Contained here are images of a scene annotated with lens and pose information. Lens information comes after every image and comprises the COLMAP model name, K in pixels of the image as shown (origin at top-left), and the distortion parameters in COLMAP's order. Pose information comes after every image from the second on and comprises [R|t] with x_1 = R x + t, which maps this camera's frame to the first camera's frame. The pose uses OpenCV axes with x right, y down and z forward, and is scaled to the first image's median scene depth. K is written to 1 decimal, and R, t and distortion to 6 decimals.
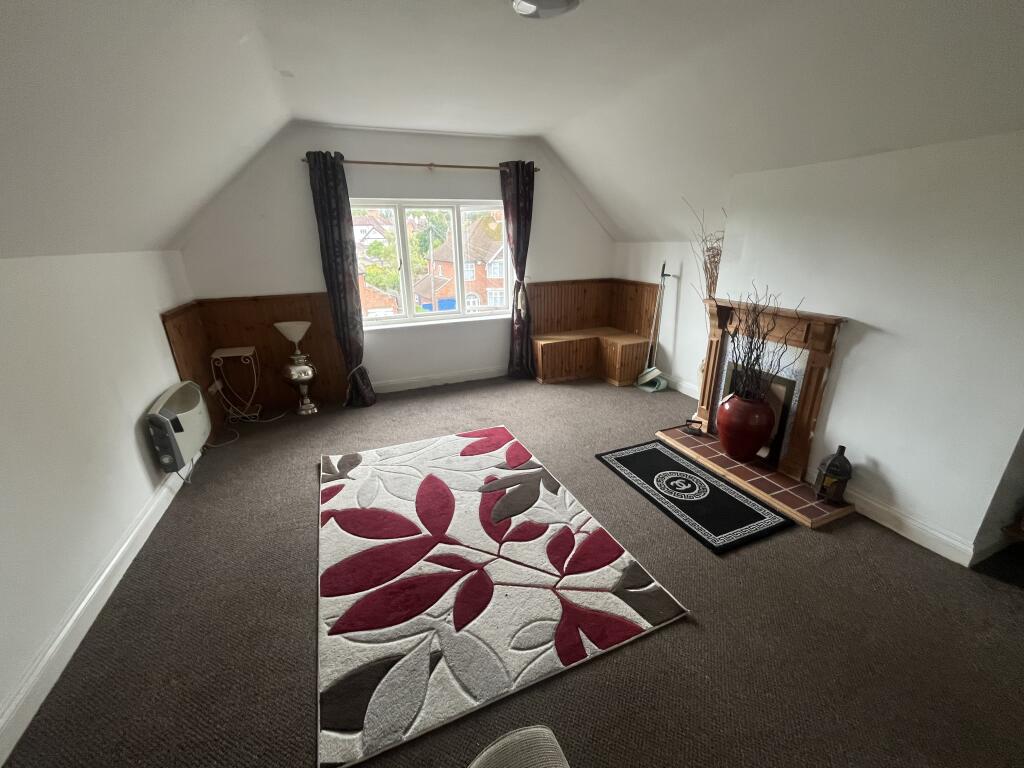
lens RADIAL K [[417.2, 0, 509.9], [0, 417.2, 387.6], [0, 0, 1]] dist [-0.001612, -0.000296]
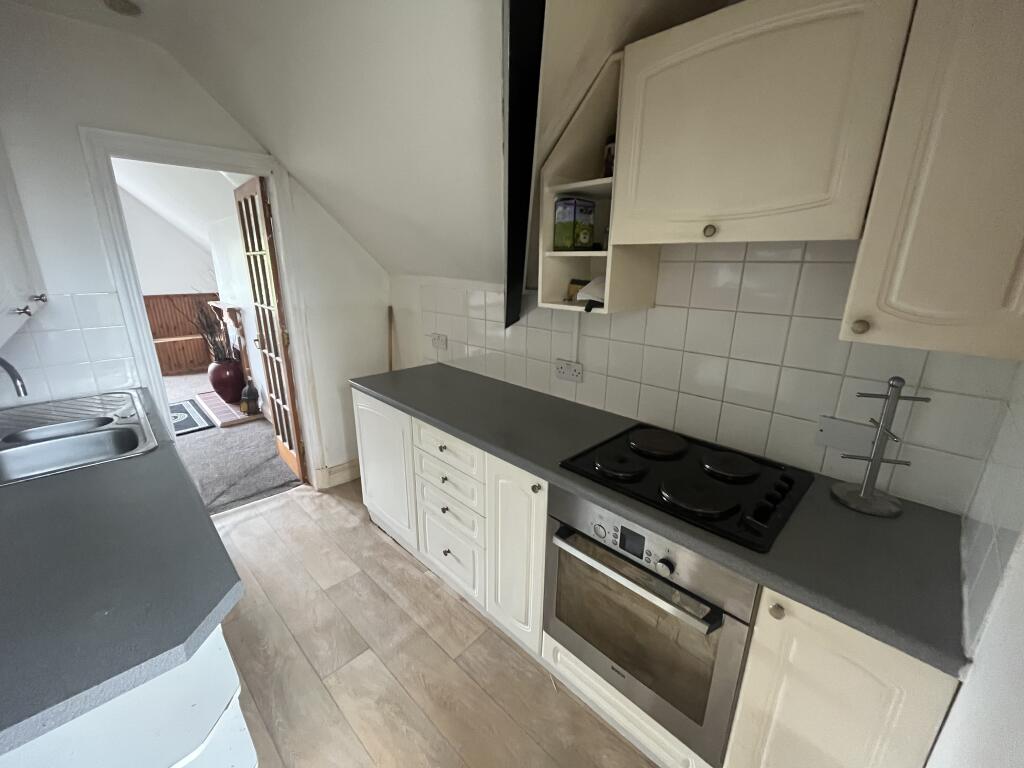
lens RADIAL K [[417.2, 0, 506.3], [0, 417.2, 388.0], [0, 0, 1]] dist [-0.001612, -0.000296]
pose [[0.924035, -0.090268, 0.371498, 0.812168], [0.111776, 0.993055, -0.036727, 0.255890], [-0.365602, 0.075461, 0.927707, -0.712479]]
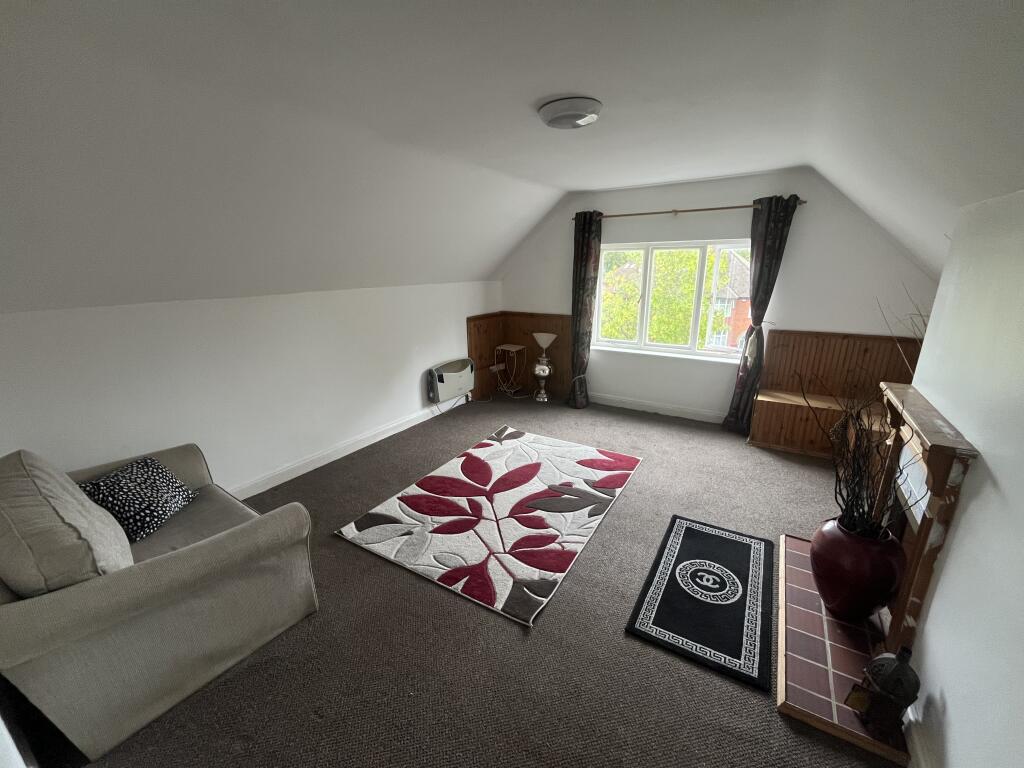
lens RADIAL K [[417.2, 0, 507.5], [0, 417.2, 385.6], [0, 0, 1]] dist [-0.001612, -0.000296]
pose [[0.585535, 0.236176, -0.775480, 0.596072], [-0.273820, 0.958016, 0.085018, -0.086379], [0.763002, 0.162561, 0.625621, 0.075538]]
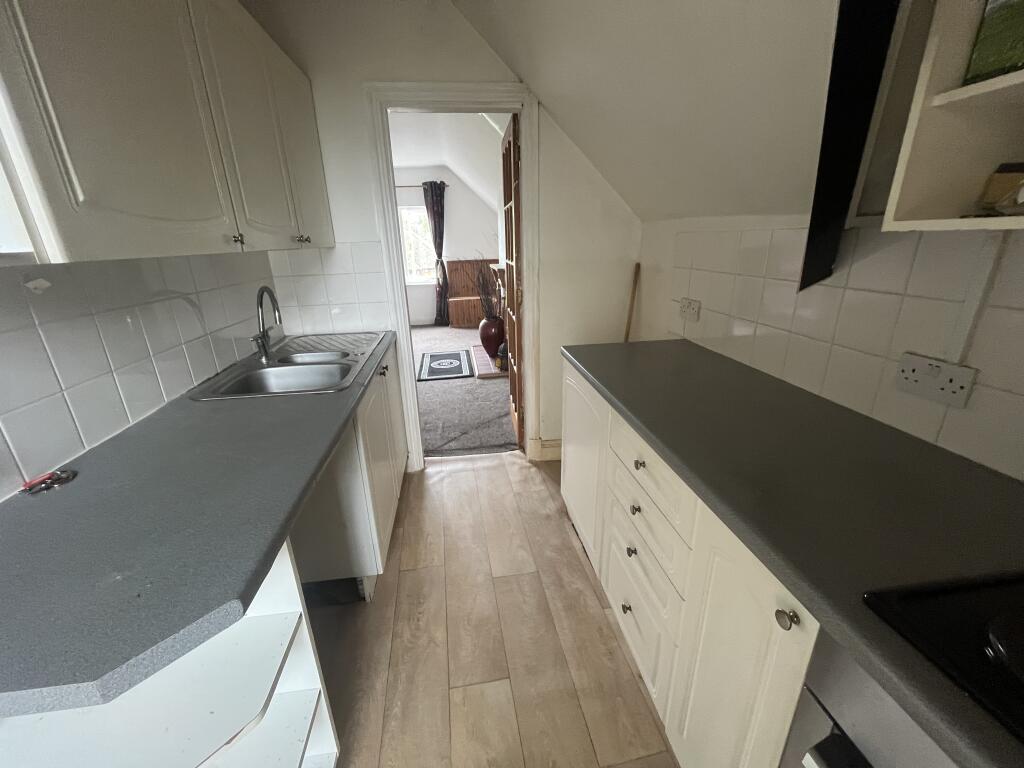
lens RADIAL K [[417.2, 0, 508.5], [0, 417.2, 385.8], [0, 0, 1]] dist [-0.001612, -0.000296]
pose [[0.970006, 0.070766, -0.232552, 0.892055], [-0.071837, 0.997409, 0.003873, 0.245157], [0.232223, 0.012949, 0.972576, -0.558645]]
